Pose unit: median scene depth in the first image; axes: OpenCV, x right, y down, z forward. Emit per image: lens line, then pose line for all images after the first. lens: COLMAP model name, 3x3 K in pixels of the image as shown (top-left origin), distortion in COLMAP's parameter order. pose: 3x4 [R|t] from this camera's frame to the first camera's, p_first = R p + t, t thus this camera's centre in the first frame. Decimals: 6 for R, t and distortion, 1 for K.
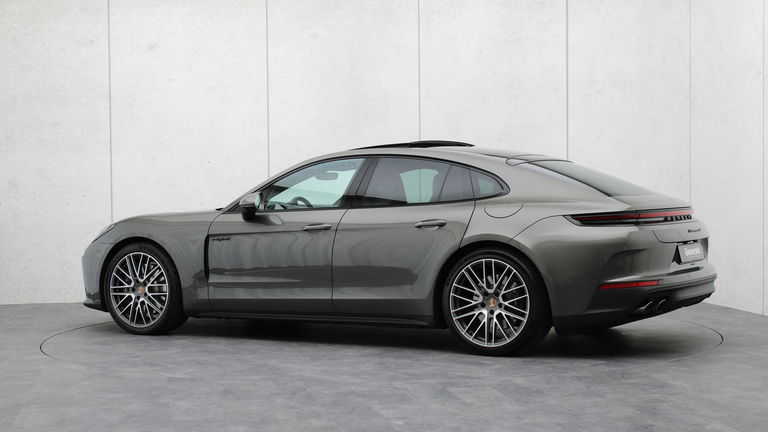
lens RADIAL K [[1440.1, 0, 383.8], [0, 1440.1, 219.7], [0, 0, 1]] dist [-0.348111, 0.000000]
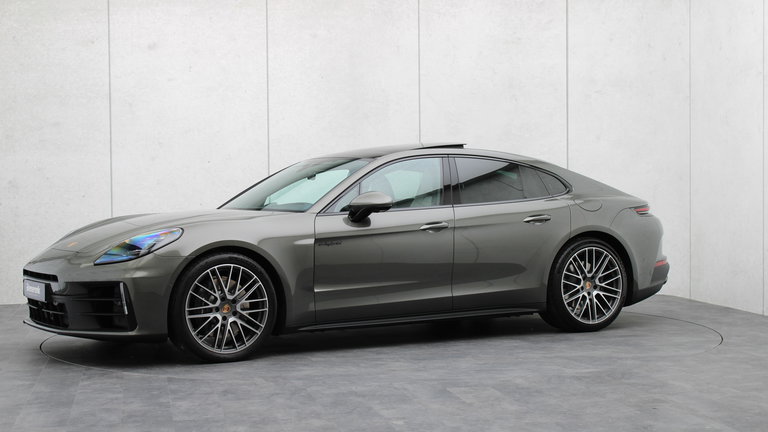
lens RADIAL K [[1440.1, 0, 383.9], [0, 1440.1, 213.4], [0, 0, 1]] dist [-0.348111, 0.000000]
pose [[0.490229, -0.014808, 0.871468, -0.957401], [0.031912, 0.999490, -0.000968, -0.003756], [-0.871009, 0.028284, 0.490451, 0.556360]]
